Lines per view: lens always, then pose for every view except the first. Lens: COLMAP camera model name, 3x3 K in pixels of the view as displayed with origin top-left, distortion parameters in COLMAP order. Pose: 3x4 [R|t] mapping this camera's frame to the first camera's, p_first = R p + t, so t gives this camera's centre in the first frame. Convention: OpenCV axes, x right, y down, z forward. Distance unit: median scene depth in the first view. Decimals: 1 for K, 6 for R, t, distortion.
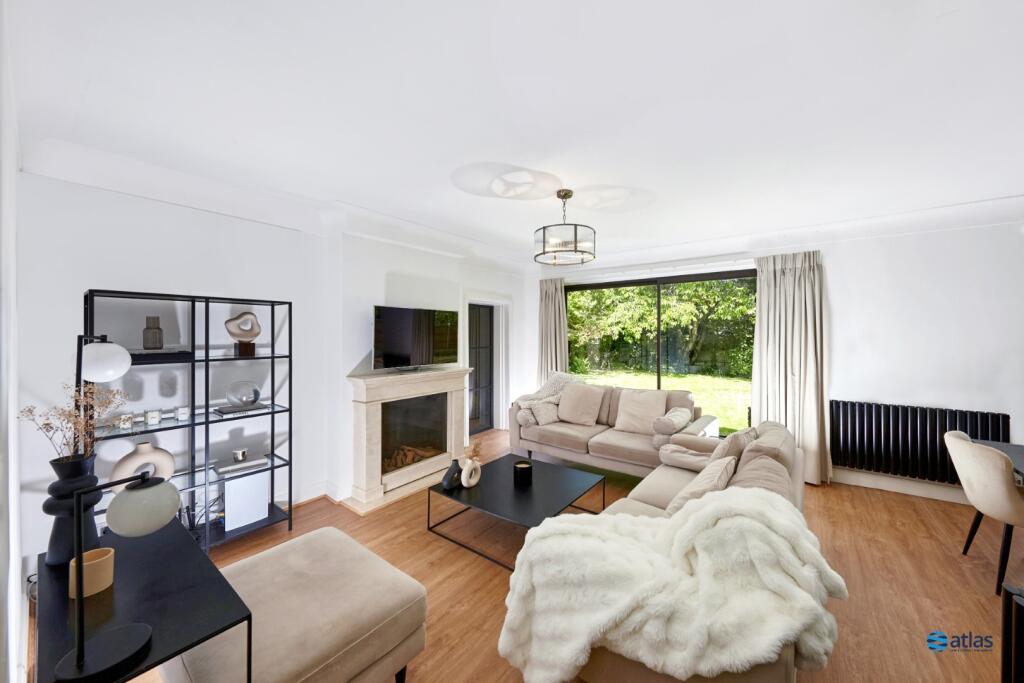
lens RADIAL K [[371.3, 0, 512.0], [0, 371.3, 341.5], [0, 0, 1]] dist [-0.000122, -0.000002]
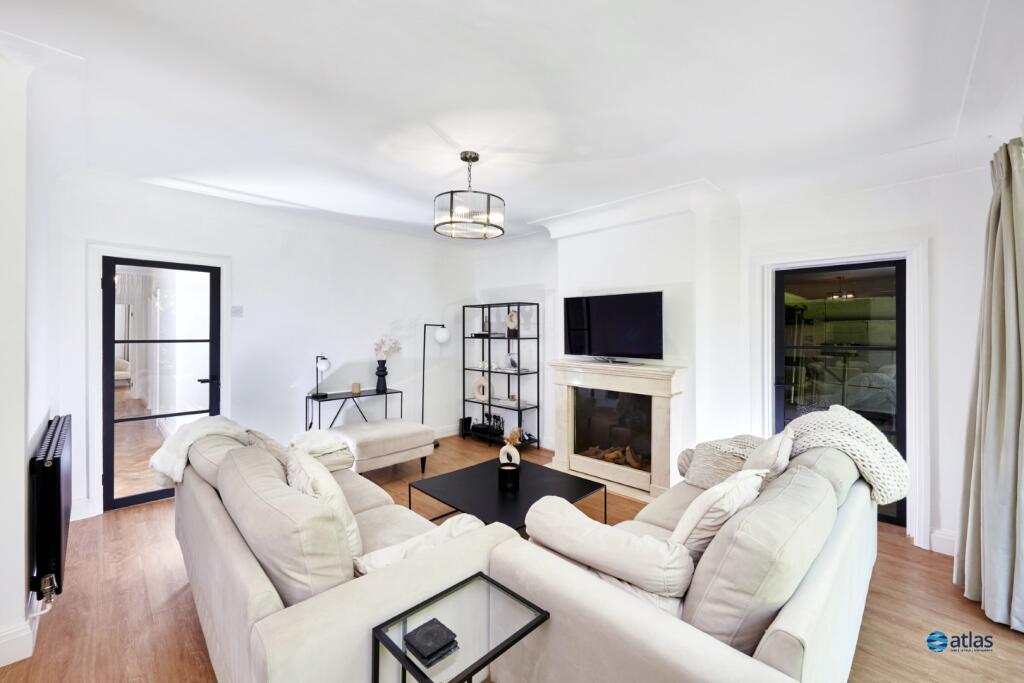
lens RADIAL K [[417.0, 0, 508.0], [0, 417.0, 326.9], [0, 0, 1]] dist [-0.001175, -0.000451]
pose [[-0.123000, -0.011634, -0.992339, 1.018575], [-0.024215, 0.999669, -0.008718, 0.008500], [0.992111, 0.022957, -0.123241, 1.119525]]
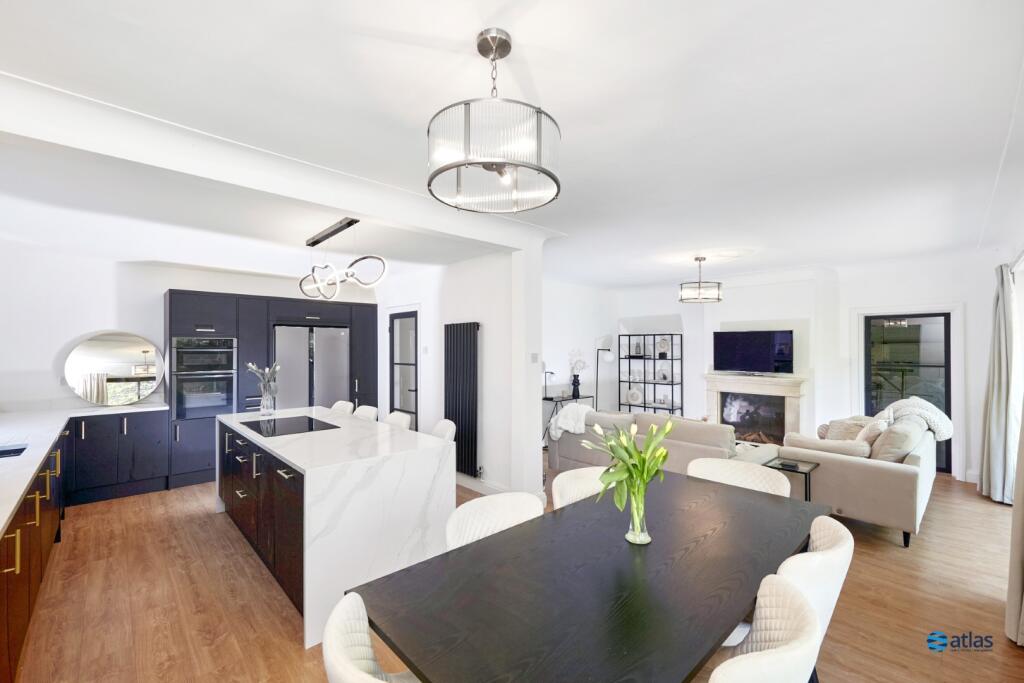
lens RADIAL K [[440.2, 0, 512.0], [0, 440.2, 341.5], [0, 0, 1]] dist [-0.001619, 0.000094]
pose [[-0.144680, -0.013735, -0.989383, 1.922657], [-0.022118, 0.999699, -0.010644, -0.014003], [0.989231, 0.020343, -0.144940, 0.447272]]
